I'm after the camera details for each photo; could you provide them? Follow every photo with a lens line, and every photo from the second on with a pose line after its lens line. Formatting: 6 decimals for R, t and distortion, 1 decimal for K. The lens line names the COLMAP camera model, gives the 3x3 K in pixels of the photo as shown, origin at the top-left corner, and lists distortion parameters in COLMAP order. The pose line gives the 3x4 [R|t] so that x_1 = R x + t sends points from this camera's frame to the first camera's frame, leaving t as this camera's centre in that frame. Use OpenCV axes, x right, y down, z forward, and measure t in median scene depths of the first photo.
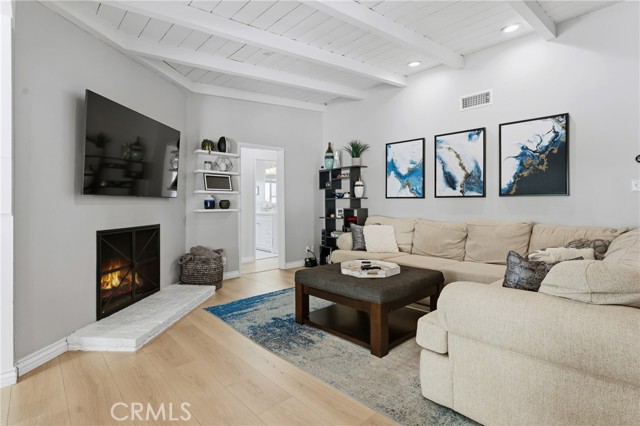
lens RADIAL K [[316.5, 0, 320.1], [0, 316.5, 199.9], [0, 0, 1]] dist [0.001890, -0.002631]
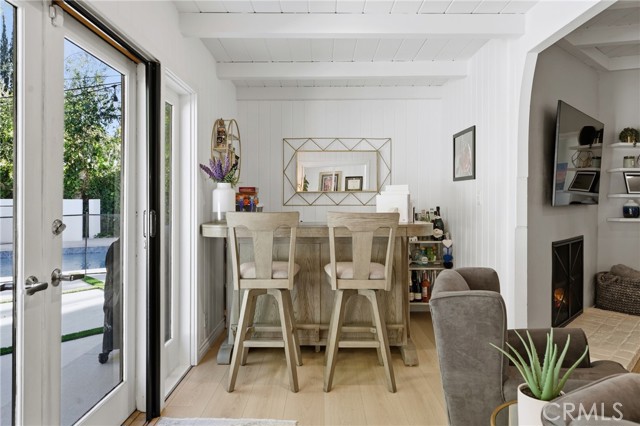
lens RADIAL K [[408.4, 0, 322.3], [0, 408.4, 200.1], [0, 0, 1]] dist [-0.001316, 0.000476]
pose [[0.739330, 0.007113, -0.673305, -0.250995], [0.003874, 0.999883, 0.014818, -0.034305], [0.673332, -0.013564, 0.739216, -0.259398]]
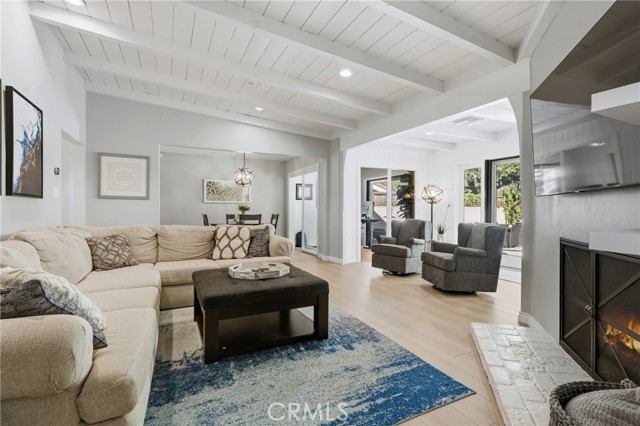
lens RADIAL K [[305.9, 0, 318.7], [0, 305.9, 210.0], [0, 0, 1]] dist [-0.003556, 0.000862]
pose [[-0.960539, 0.001931, 0.278137, -0.204104], [-0.001223, 0.999937, -0.011166, 0.022232], [-0.278141, -0.011066, -0.960476, 1.283125]]
